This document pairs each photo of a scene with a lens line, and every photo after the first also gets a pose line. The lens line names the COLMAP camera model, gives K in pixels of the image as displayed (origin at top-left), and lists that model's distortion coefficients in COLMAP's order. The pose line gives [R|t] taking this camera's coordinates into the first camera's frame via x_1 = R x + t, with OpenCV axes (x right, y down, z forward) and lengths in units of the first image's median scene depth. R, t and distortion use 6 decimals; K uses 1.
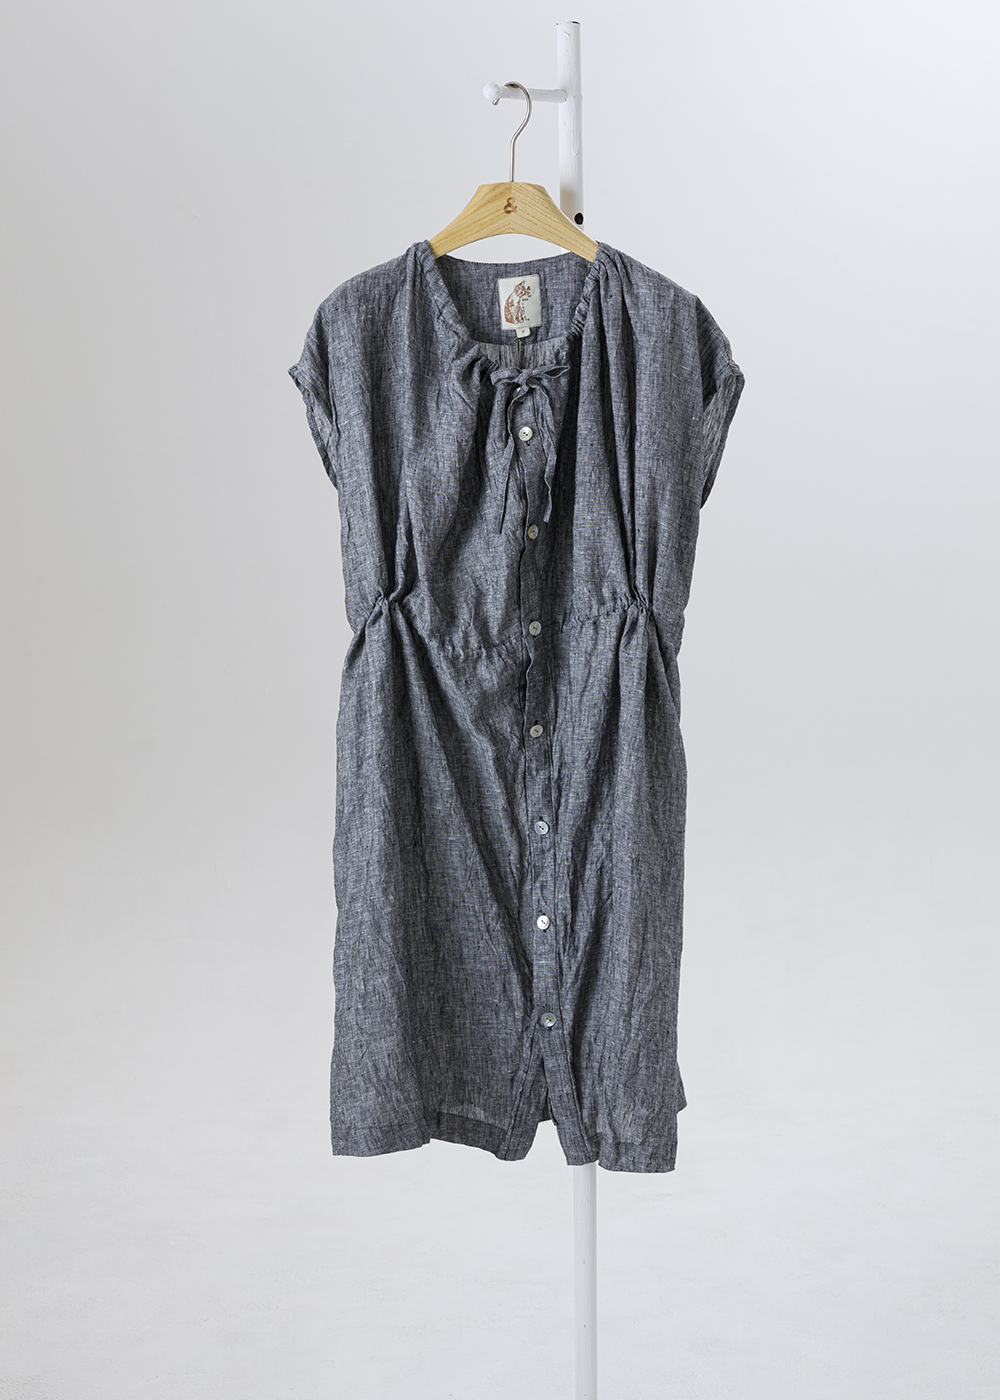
lens RADIAL K [[2617.4, 0, 481.9], [0, 2617.4, 699.1], [0, 0, 1]] dist [-0.009020, 0.190405]
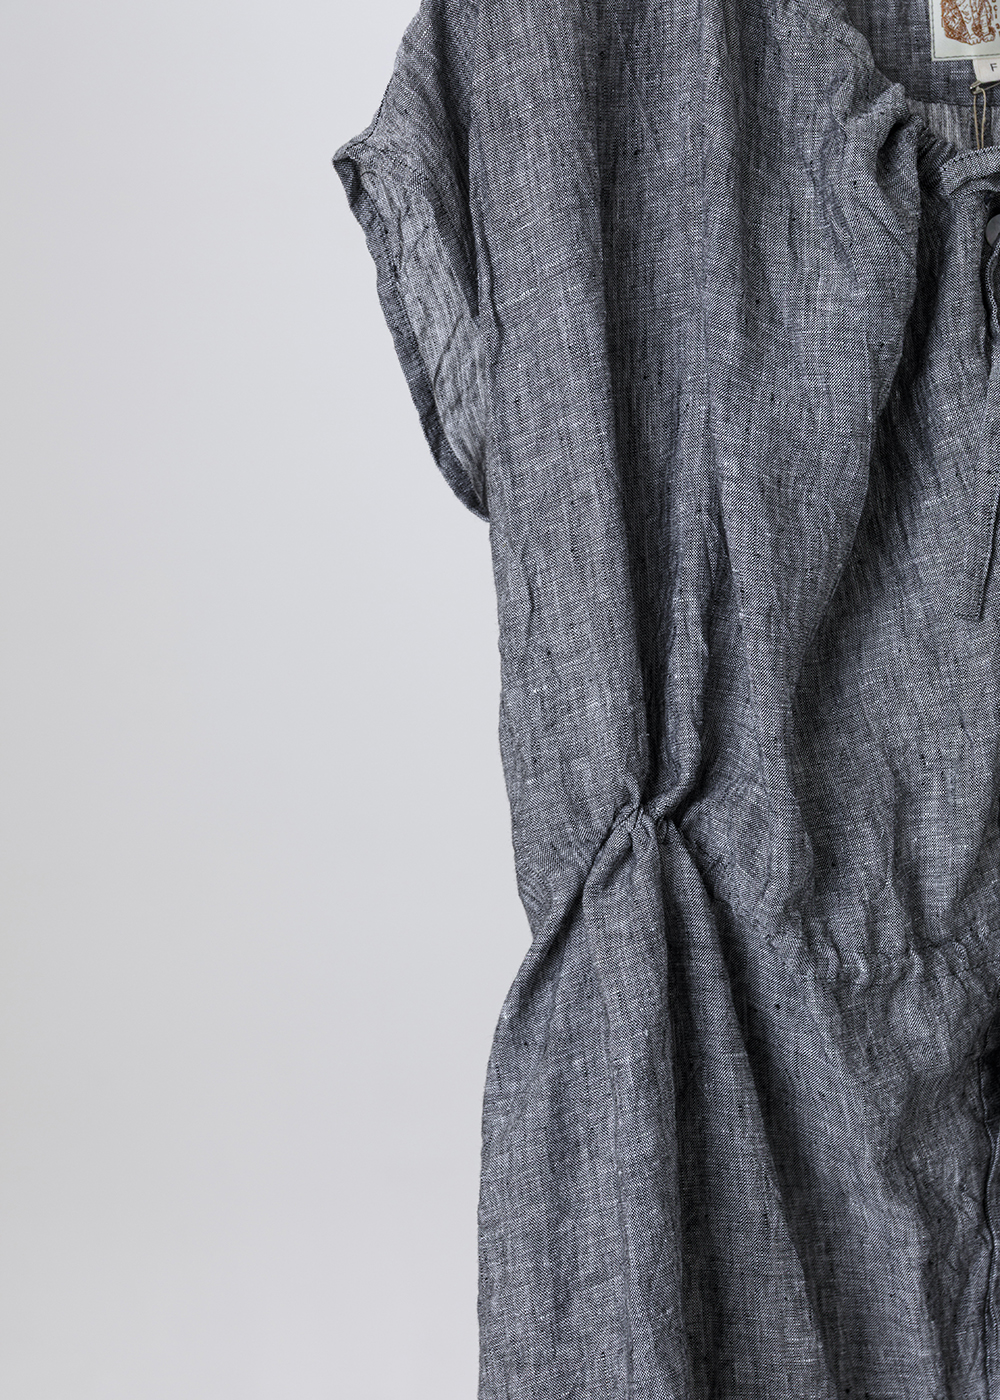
lens RADIAL K [[2765.9, 0, 496.2], [0, 2765.9, 744.0], [0, 0, 1]] dist [-0.006073, 0.154884]
pose [[0.980007, -0.002261, 0.198951, -0.127035], [0.018285, 0.996727, -0.078742, -0.019077], [-0.198122, 0.080806, 0.976841, 0.651383]]
